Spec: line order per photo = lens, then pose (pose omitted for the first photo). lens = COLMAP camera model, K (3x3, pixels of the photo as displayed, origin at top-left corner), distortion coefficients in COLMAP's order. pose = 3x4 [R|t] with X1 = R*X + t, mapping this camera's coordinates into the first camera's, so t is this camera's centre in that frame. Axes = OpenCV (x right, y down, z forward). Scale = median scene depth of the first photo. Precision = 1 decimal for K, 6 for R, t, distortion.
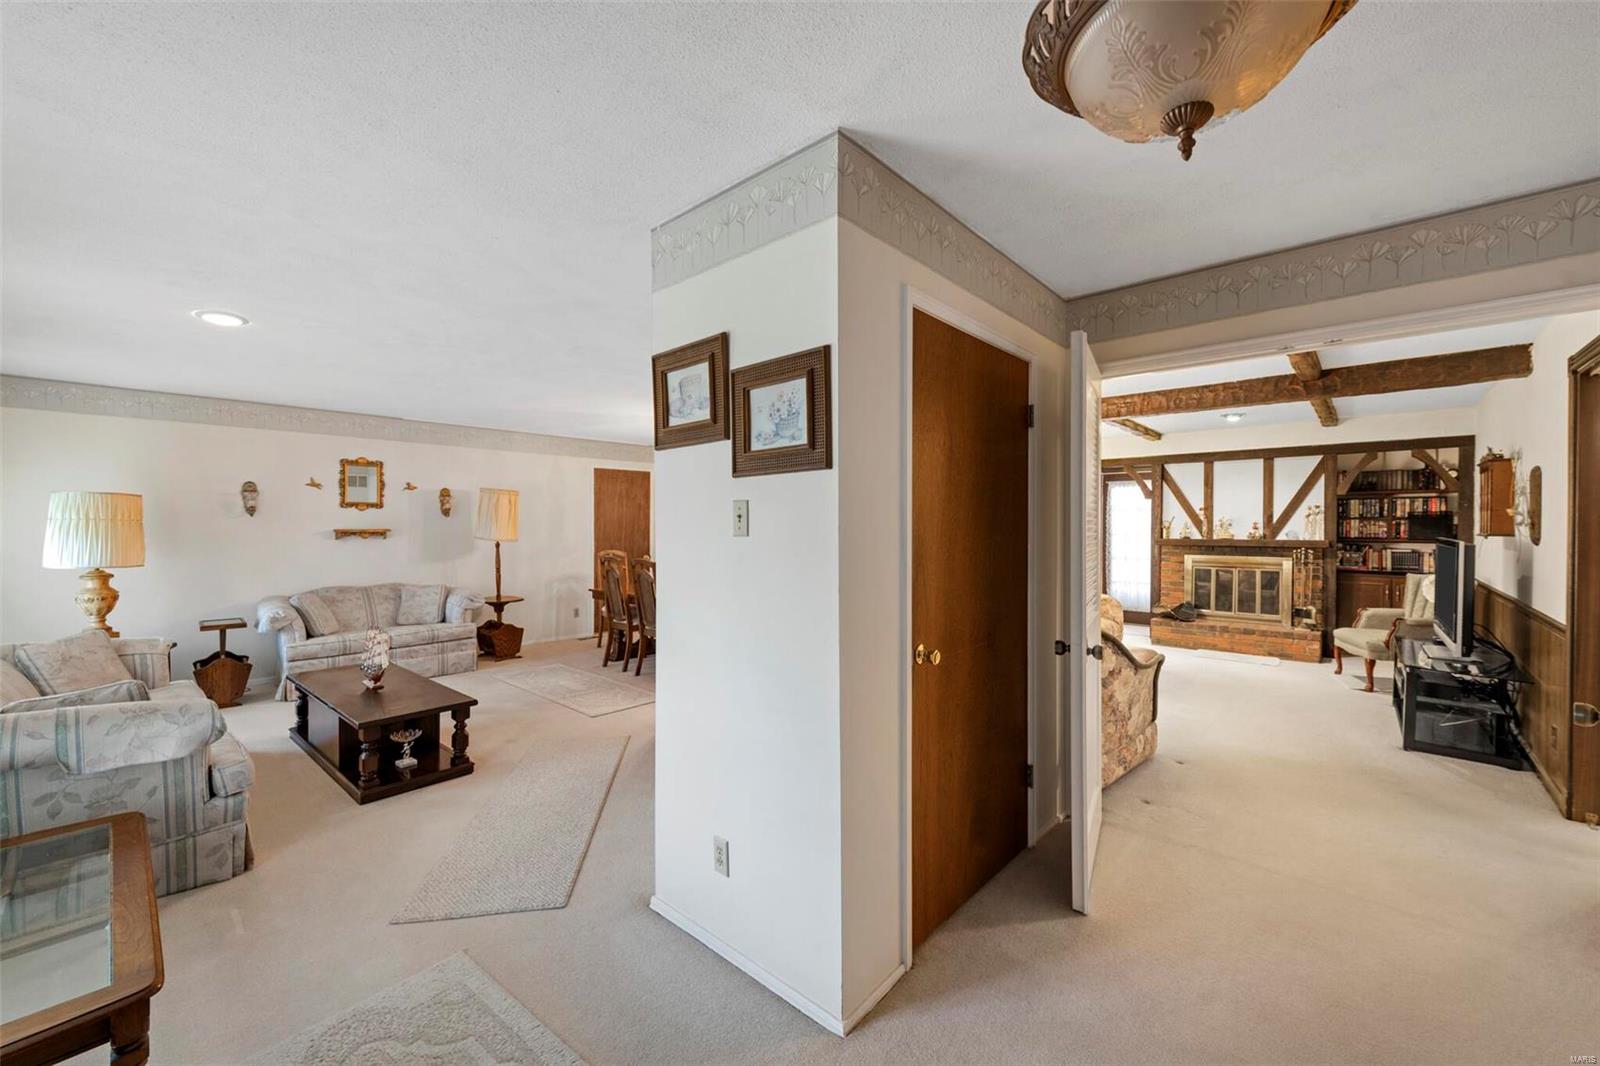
lens RADIAL K [[636.4, 0, 797.0], [0, 636.4, 540.3], [0, 0, 1]] dist [0.019530, -0.000112]
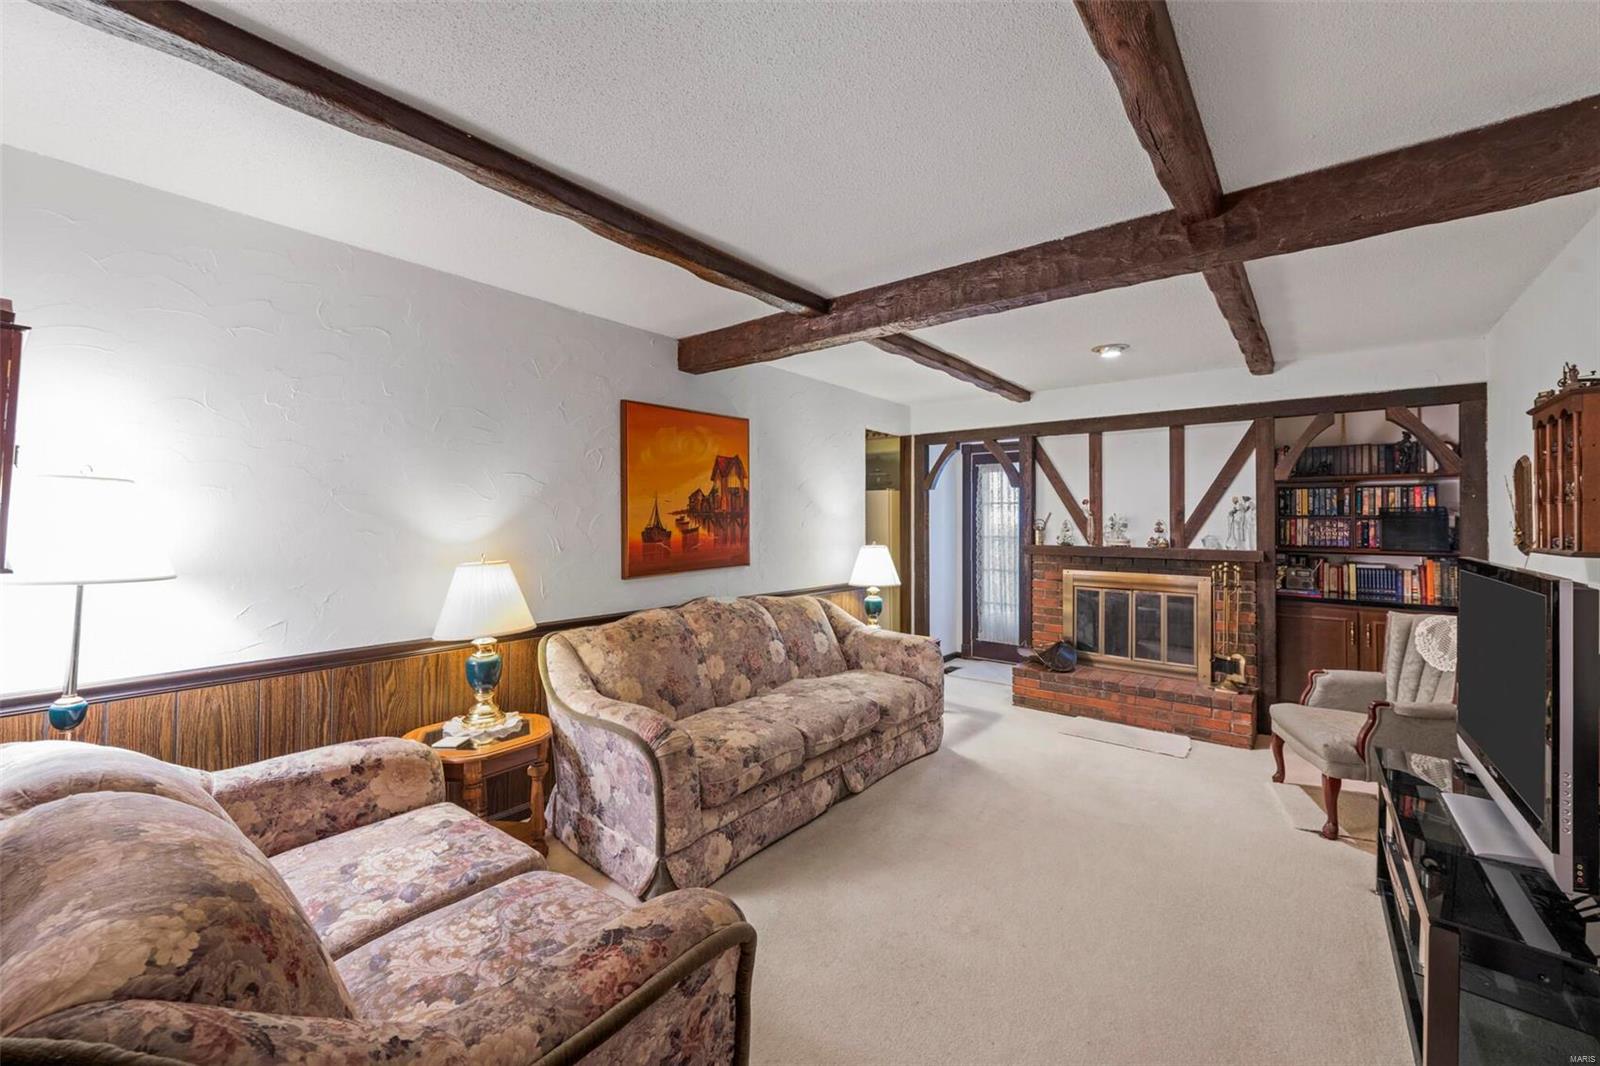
lens RADIAL K [[636.4, 0, 801.8], [0, 636.4, 520.1], [0, 0, 1]] dist [0.019530, -0.000112]
pose [[0.998919, 0.005527, 0.046164, 0.325364], [-0.004349, 0.999663, -0.025582, -0.011841], [-0.046290, 0.025354, 0.998606, 0.369600]]
